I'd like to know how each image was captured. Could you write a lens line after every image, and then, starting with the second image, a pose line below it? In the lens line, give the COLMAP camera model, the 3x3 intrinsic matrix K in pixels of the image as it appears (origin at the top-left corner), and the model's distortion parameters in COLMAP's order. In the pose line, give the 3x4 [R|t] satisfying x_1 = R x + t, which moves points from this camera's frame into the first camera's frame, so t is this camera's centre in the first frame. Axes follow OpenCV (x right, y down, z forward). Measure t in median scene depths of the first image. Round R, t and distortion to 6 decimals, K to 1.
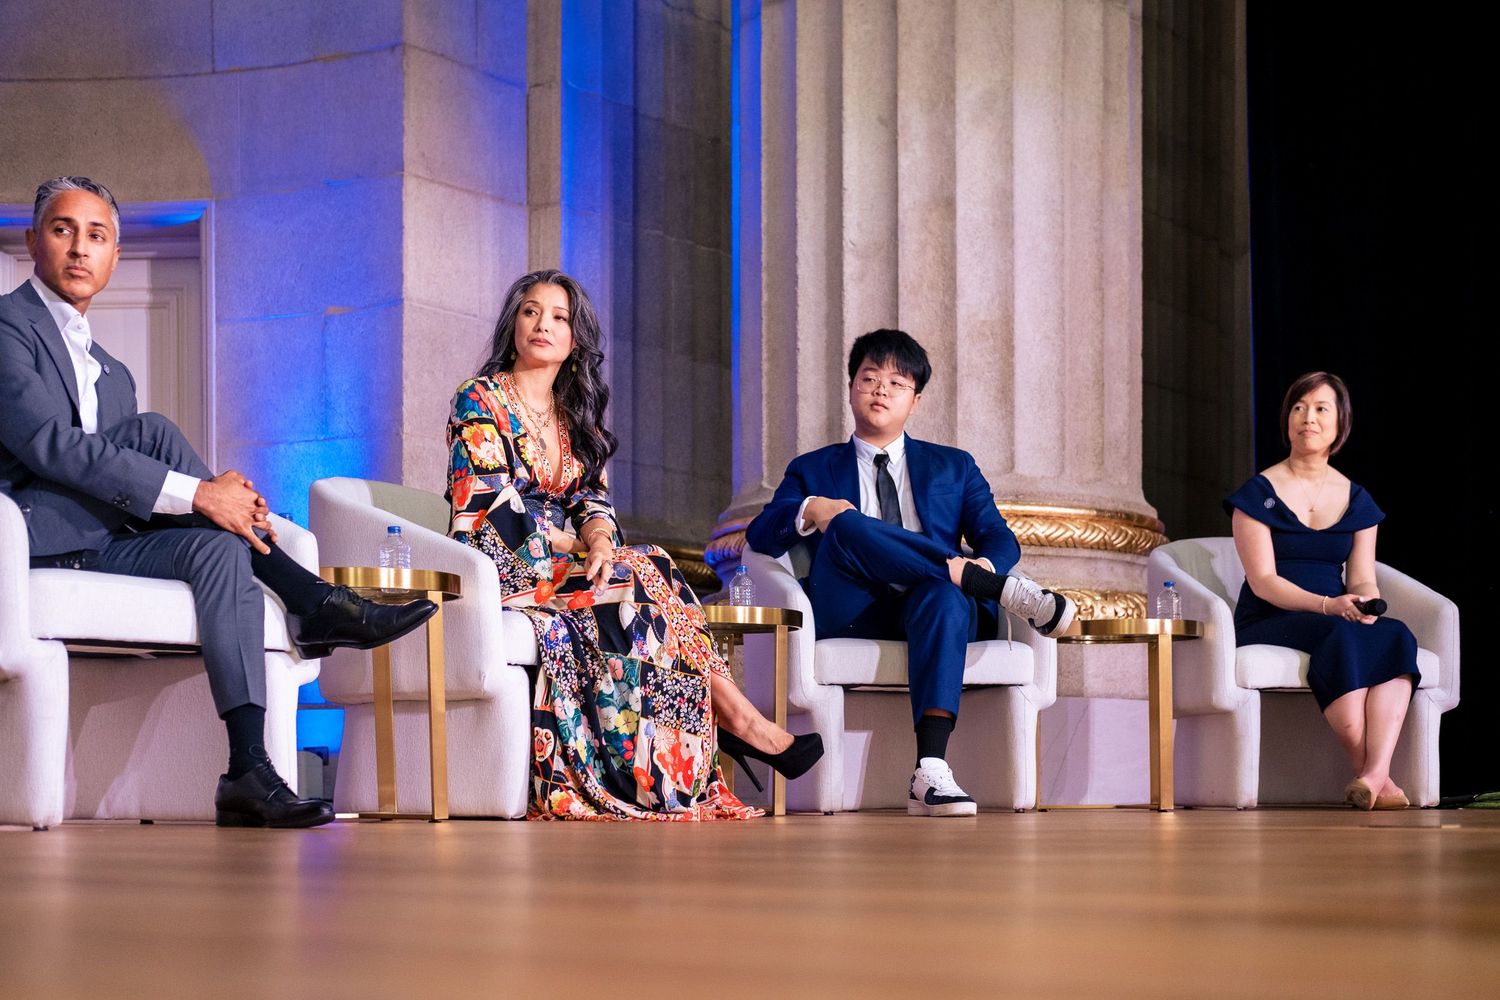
lens RADIAL K [[2690.1, 0, 765.2], [0, 2690.1, 807.1], [0, 0, 1]] dist [-0.187886, 1.063016]
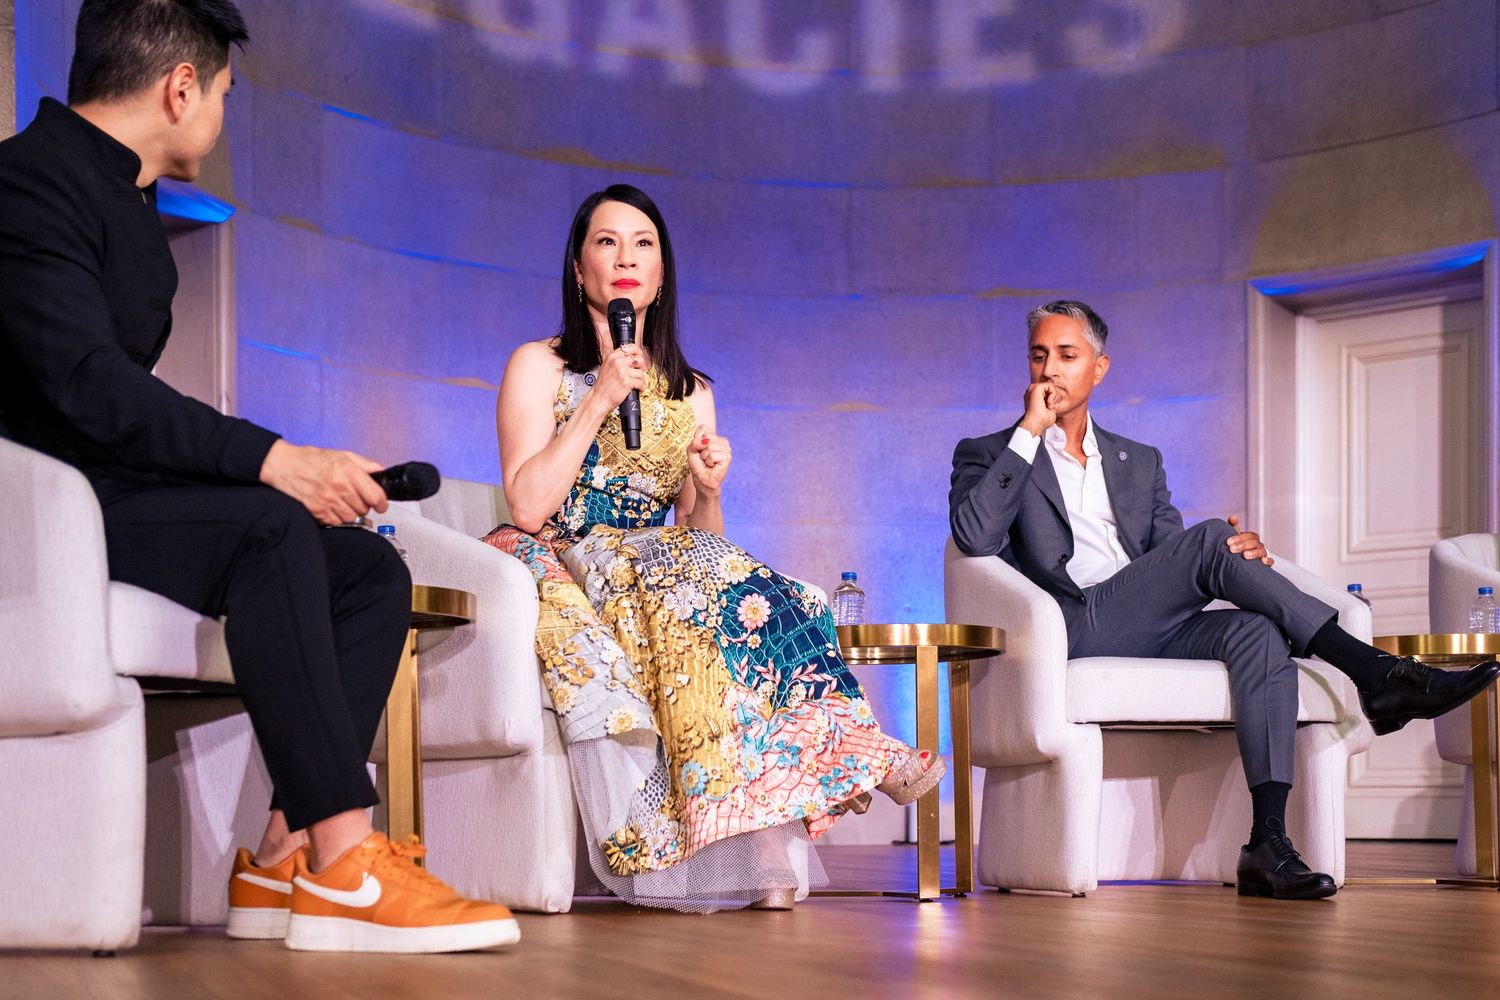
lens RADIAL K [[2669.4, 0, 754.3], [0, 2669.4, 841.3], [0, 0, 1]] dist [-0.105876, 0.822910]
pose [[0.829406, -0.005713, -0.558617, 0.194101], [0.012785, 0.999880, 0.008756, -0.021751], [0.558500, -0.014404, 0.829380, 0.015655]]
